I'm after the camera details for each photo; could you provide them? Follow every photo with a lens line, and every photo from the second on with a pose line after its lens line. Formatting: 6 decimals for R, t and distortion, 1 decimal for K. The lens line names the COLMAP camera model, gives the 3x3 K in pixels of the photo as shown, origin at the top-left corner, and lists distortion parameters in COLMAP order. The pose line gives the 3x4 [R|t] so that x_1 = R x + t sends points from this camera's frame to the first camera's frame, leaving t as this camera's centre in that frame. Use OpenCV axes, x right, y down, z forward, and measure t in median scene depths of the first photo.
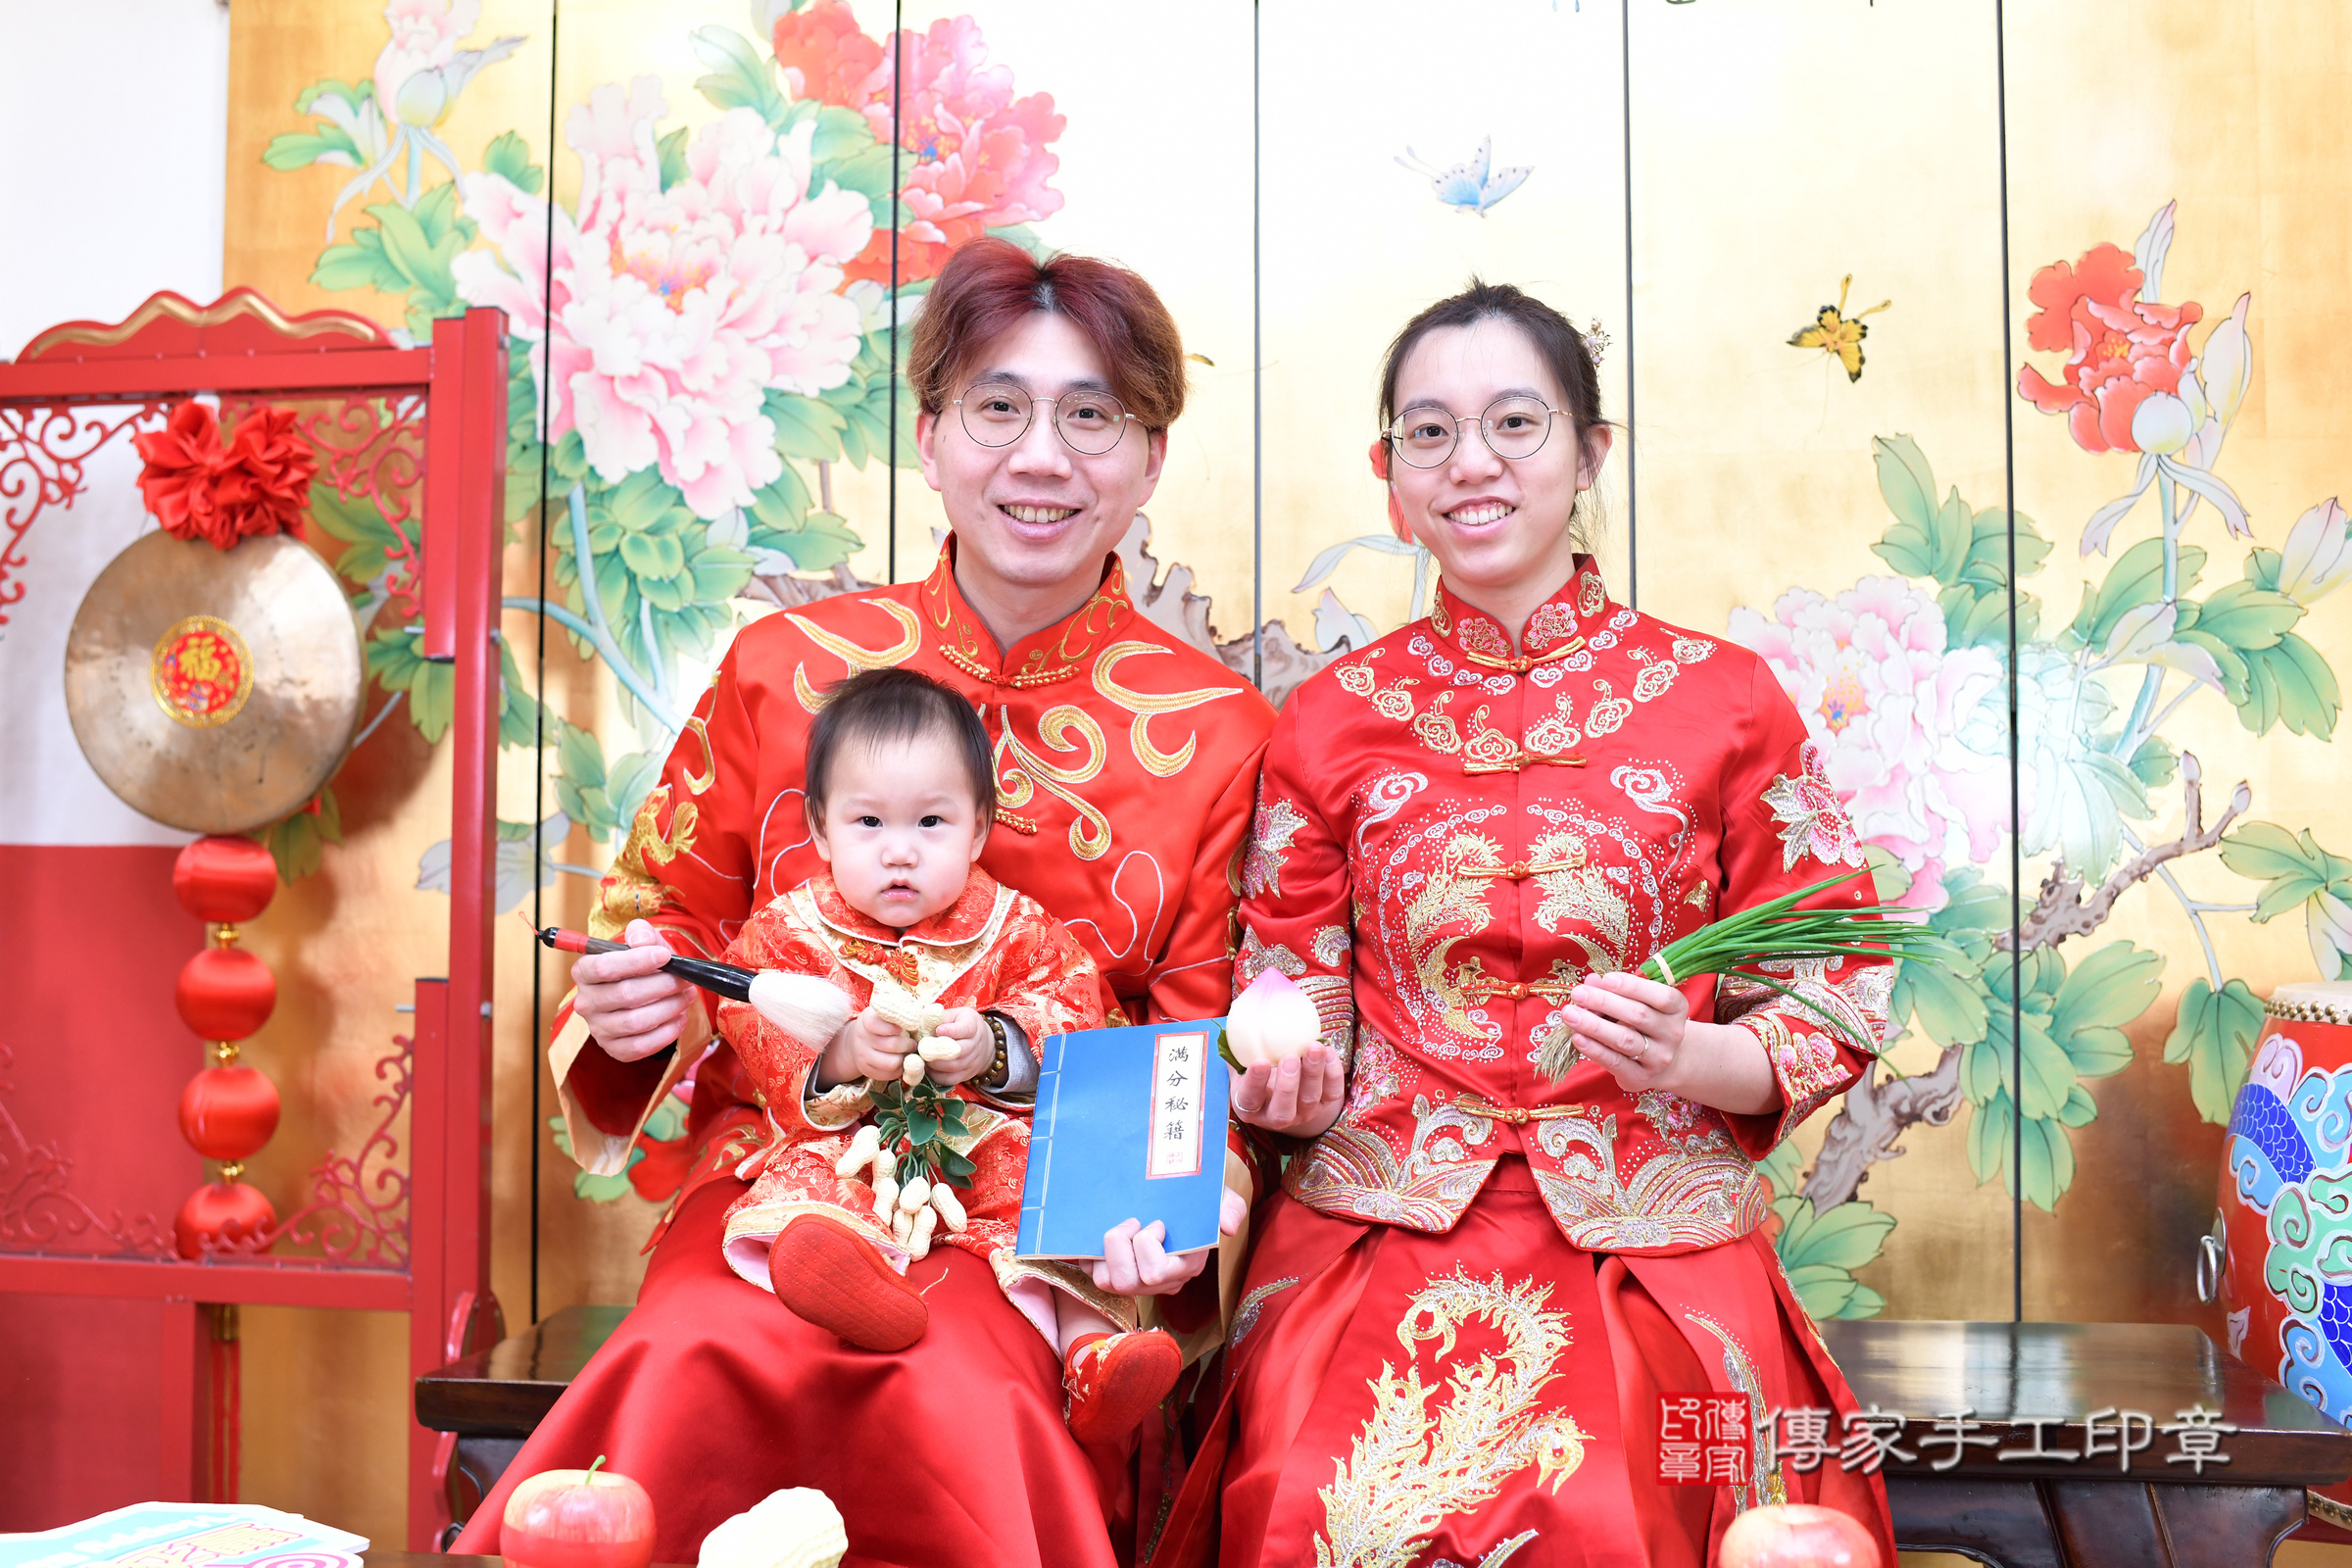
lens RADIAL K [[2410.5, 0, 1169.9], [0, 2410.5, 776.3], [0, 0, 1]] dist [-0.052252, 0.000000]
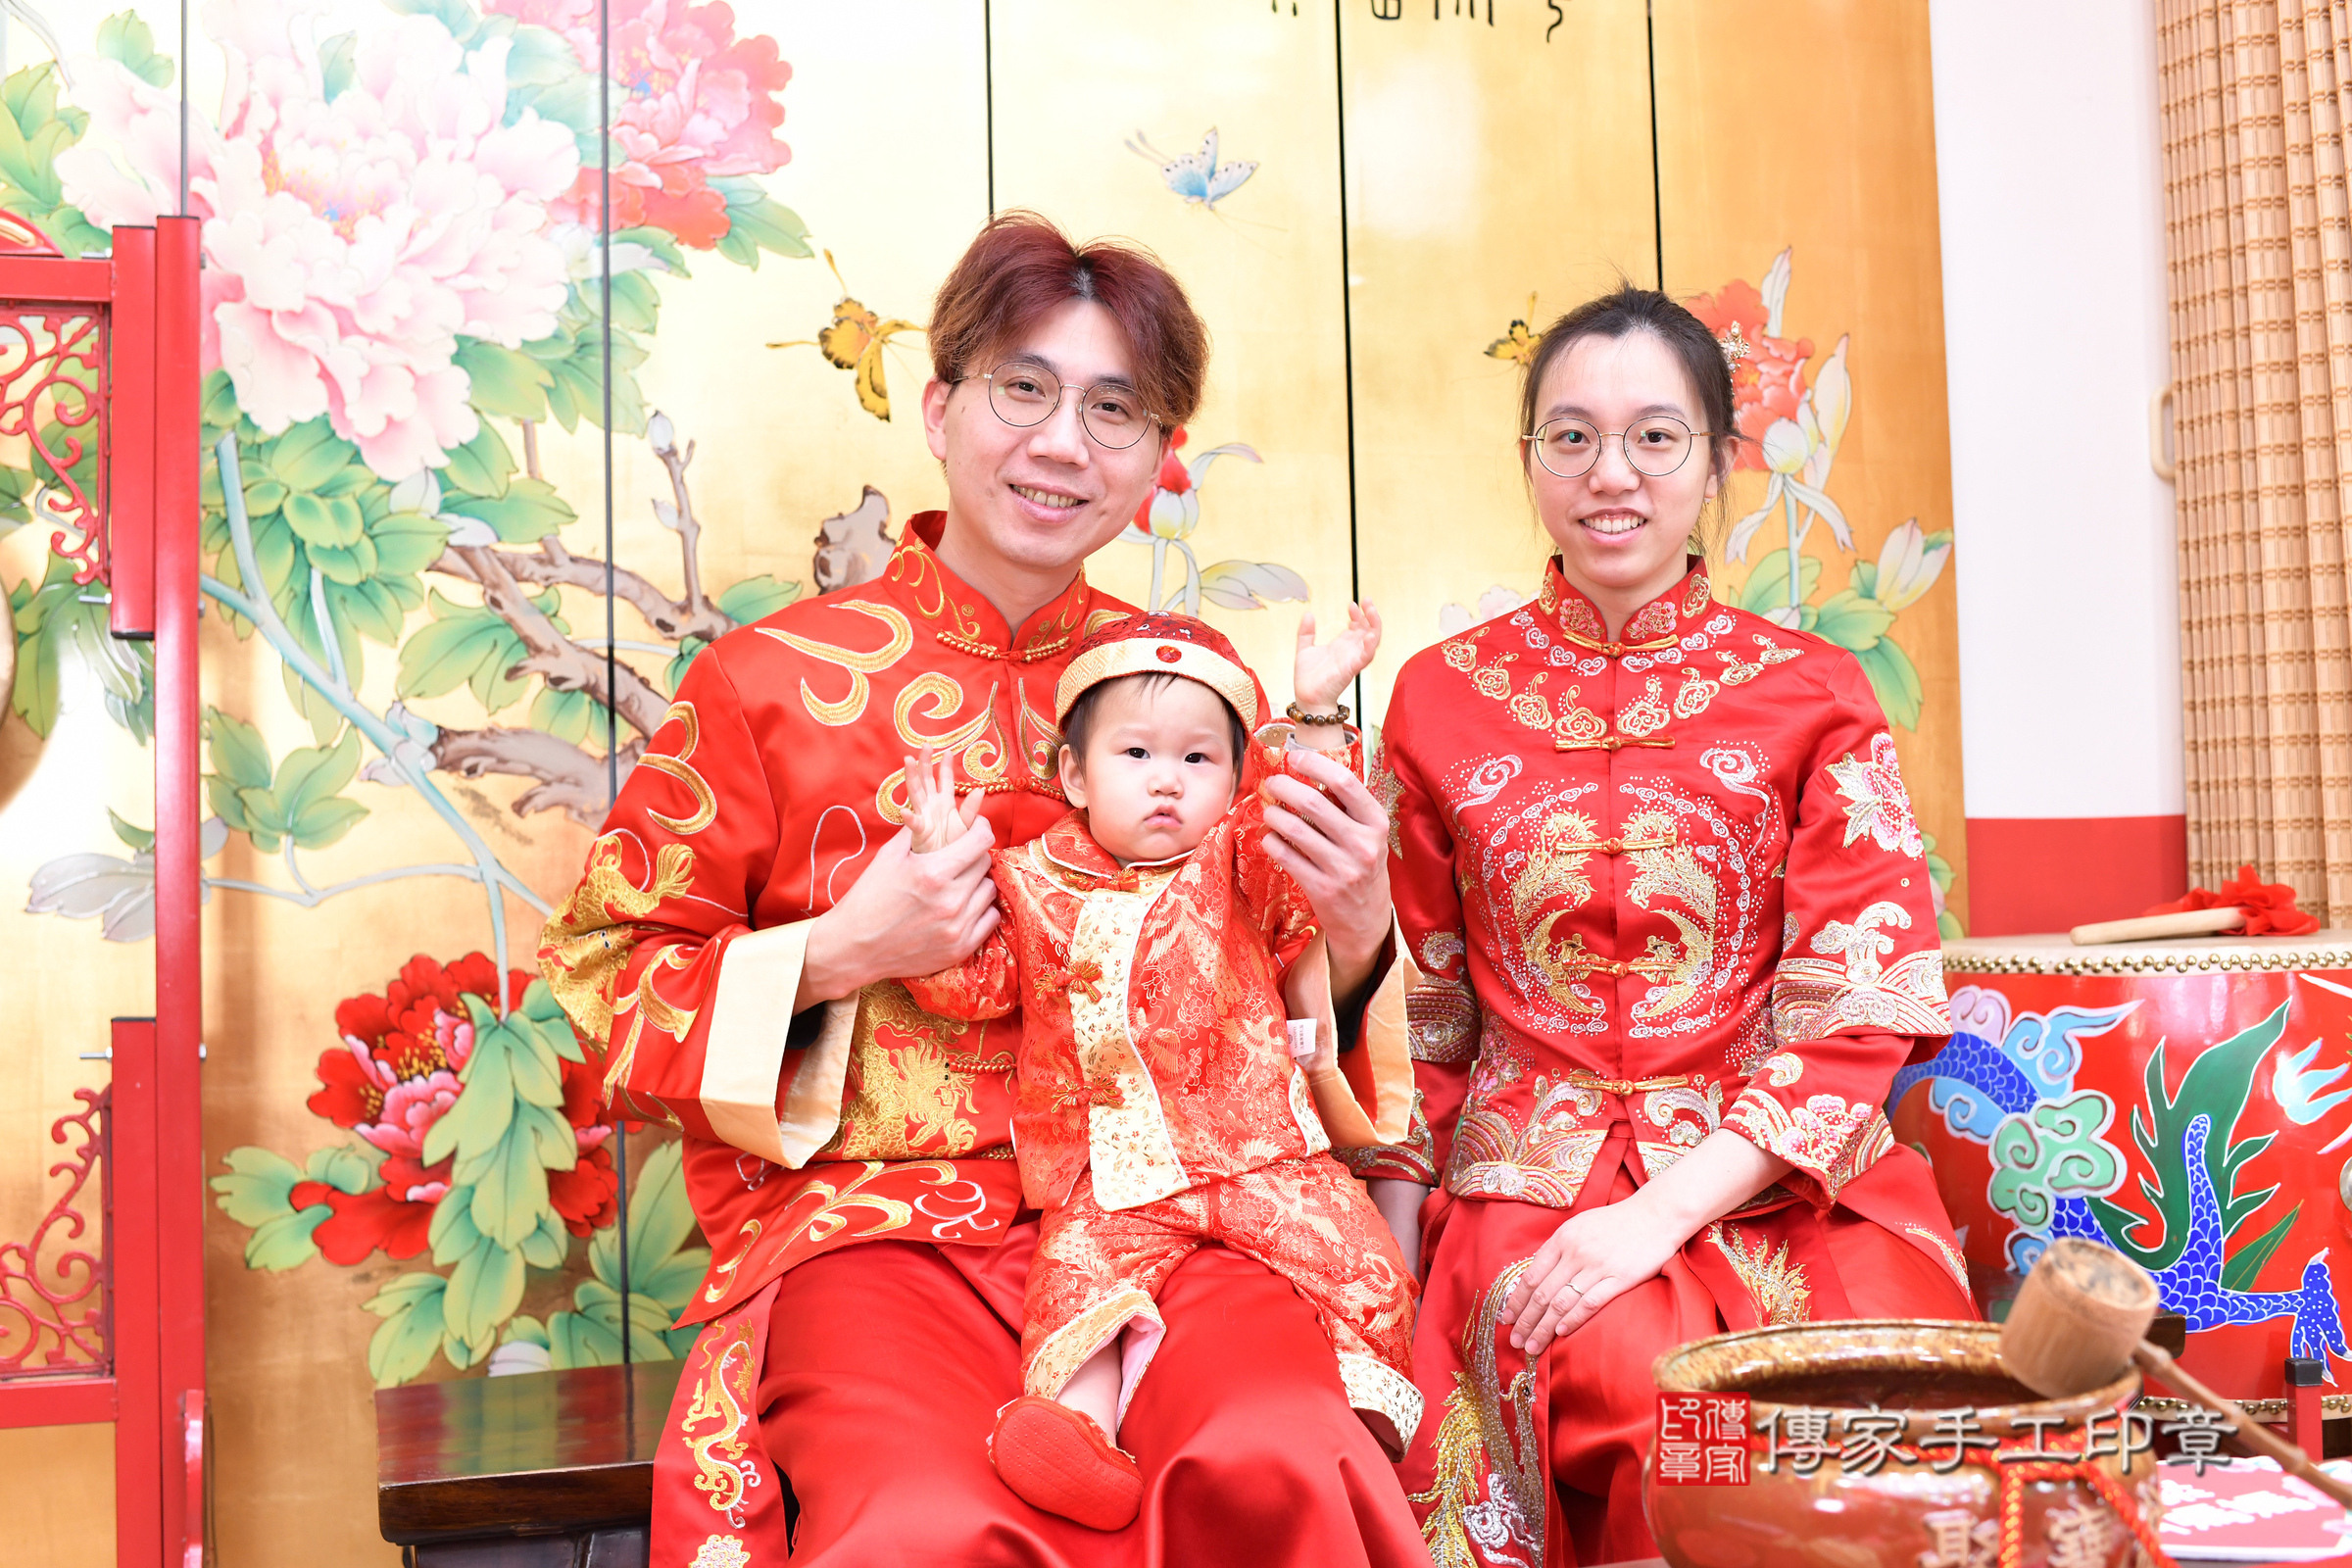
lens RADIAL K [[2410.5, 0, 1152.1], [0, 2410.5, 787.0], [0, 0, 1]] dist [-0.052252, 0.000000]
pose [[0.914447, -0.010165, 0.404578, -0.304261], [0.010031, 0.999947, 0.002451, 0.005368], [-0.404582, 0.001816, 0.914500, 0.094988]]
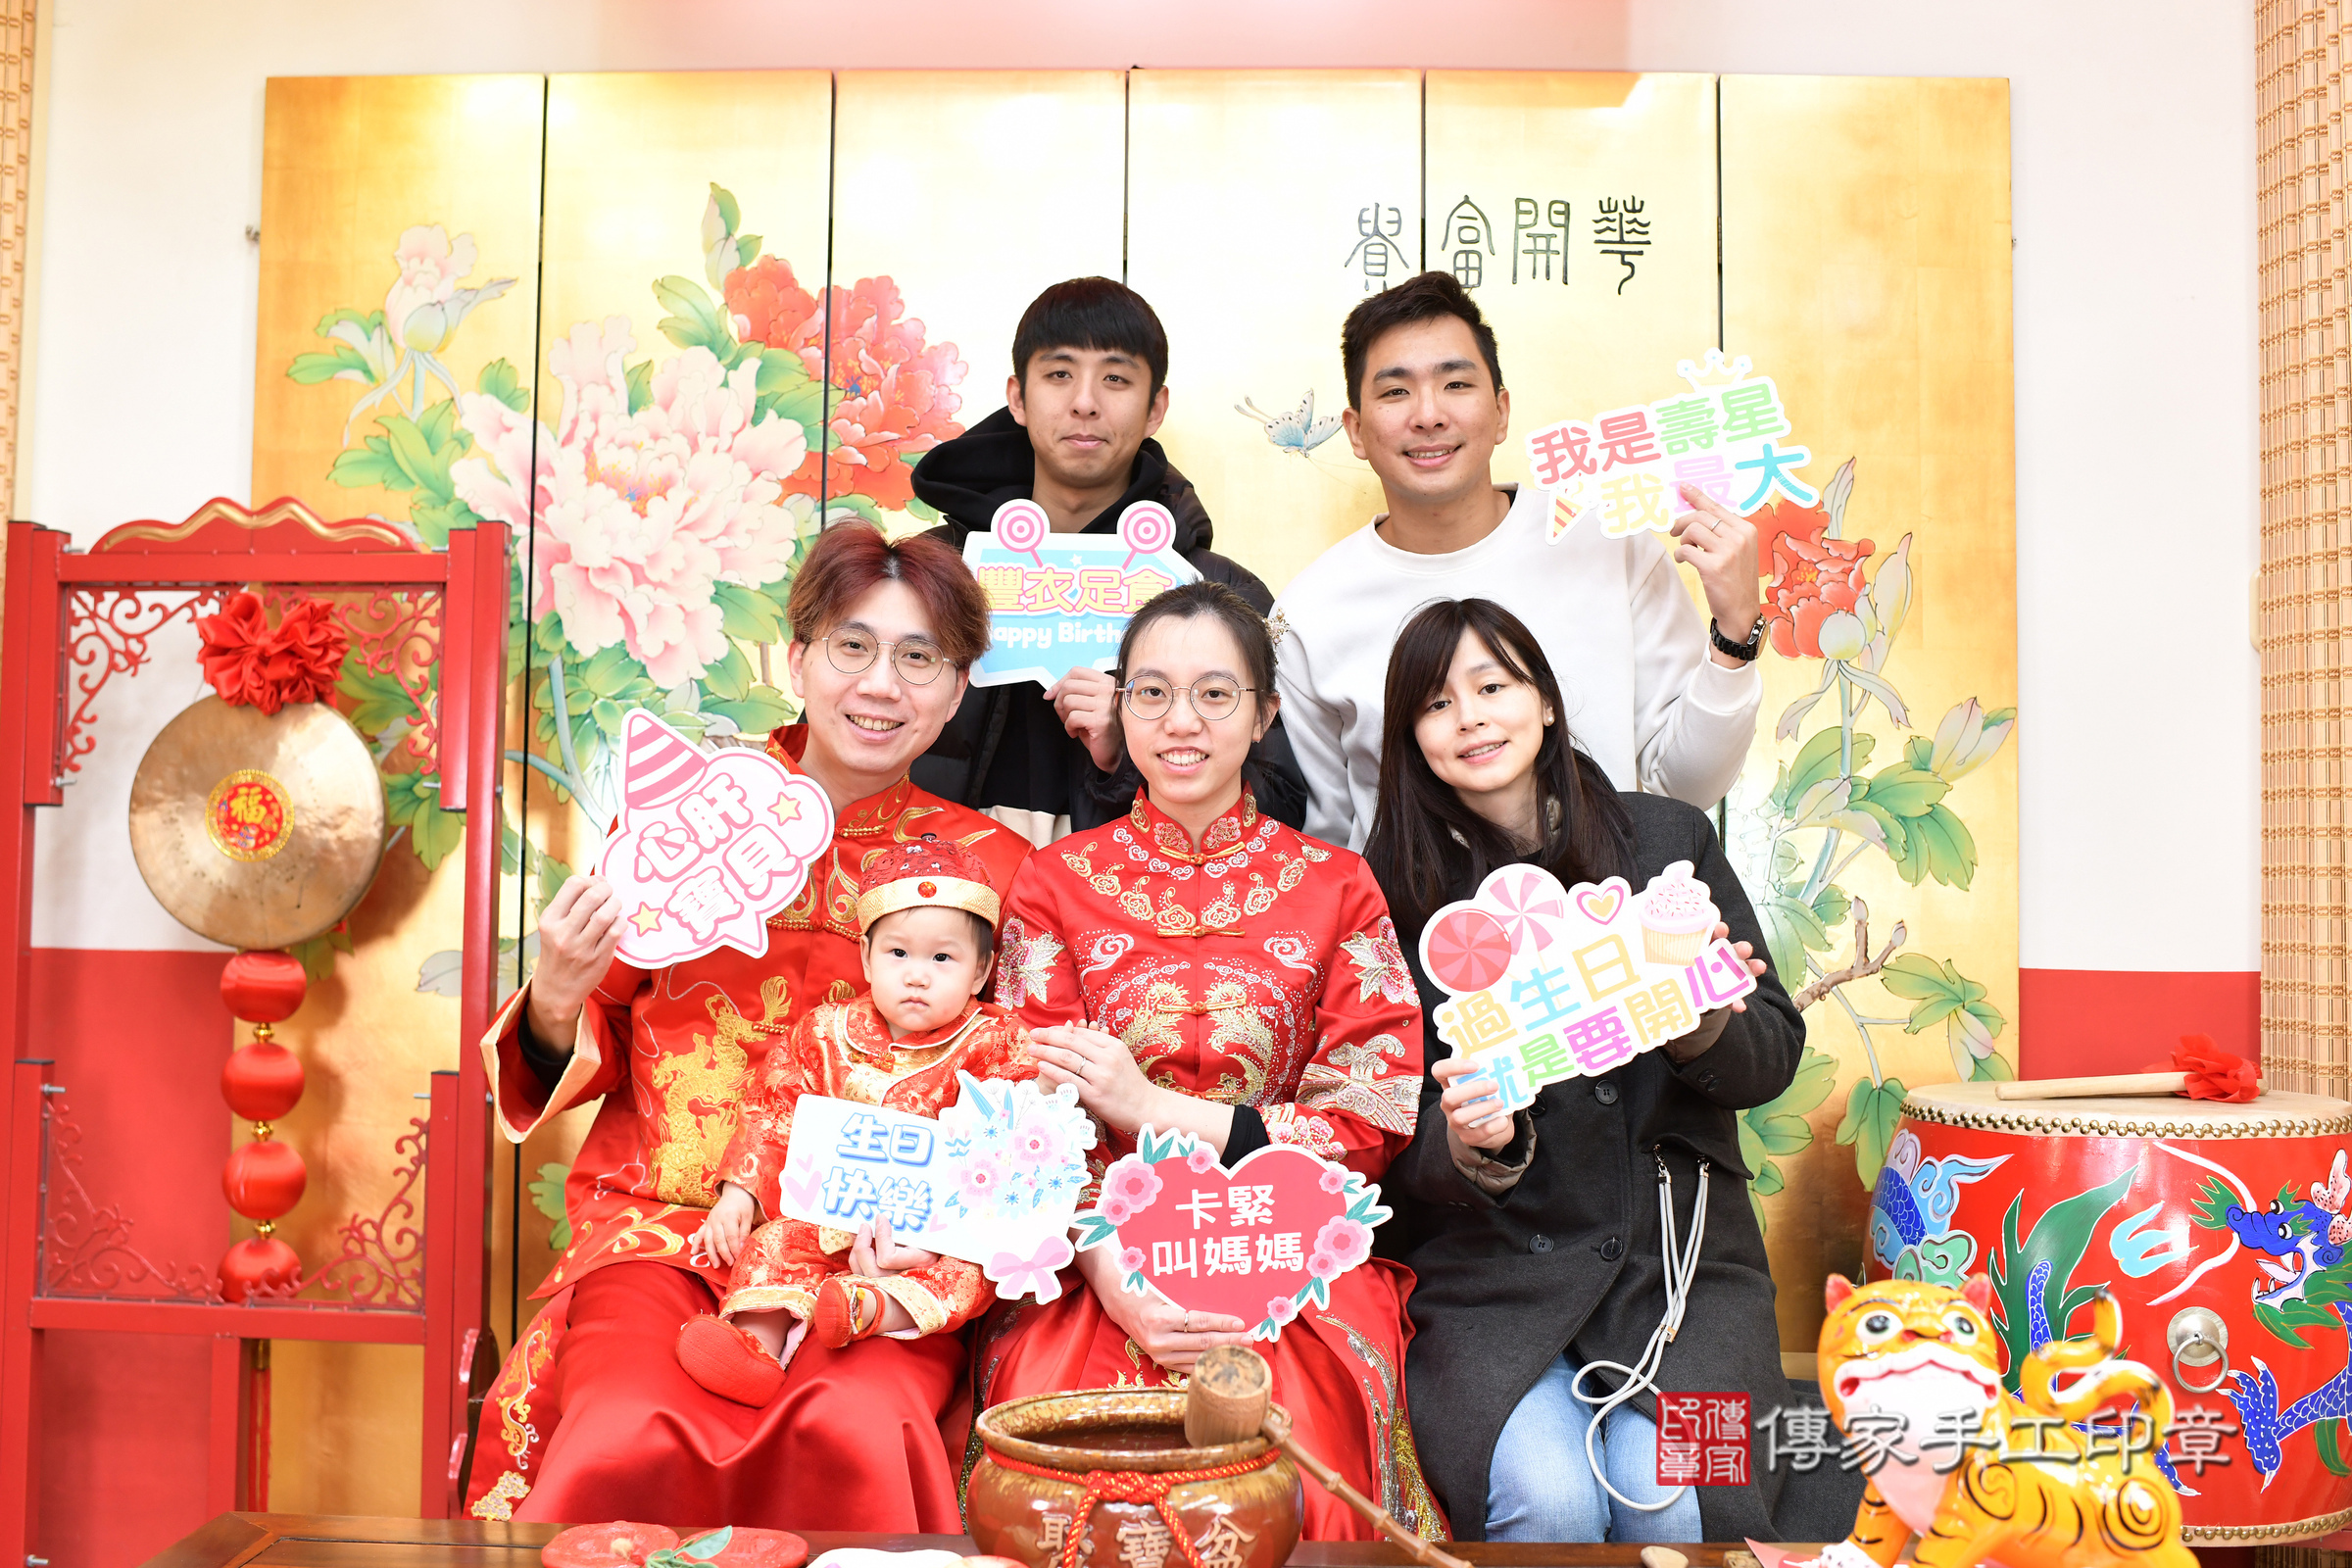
lens RADIAL K [[2410.5, 0, 1155.4], [0, 2410.5, 796.1], [0, 0, 1]] dist [-0.052252, 0.000000]
pose [[0.997607, 0.012389, 0.068016, -0.029492], [-0.012458, 0.999922, 0.000592, -0.058780], [-0.068003, -0.001438, 0.997684, -0.233832]]
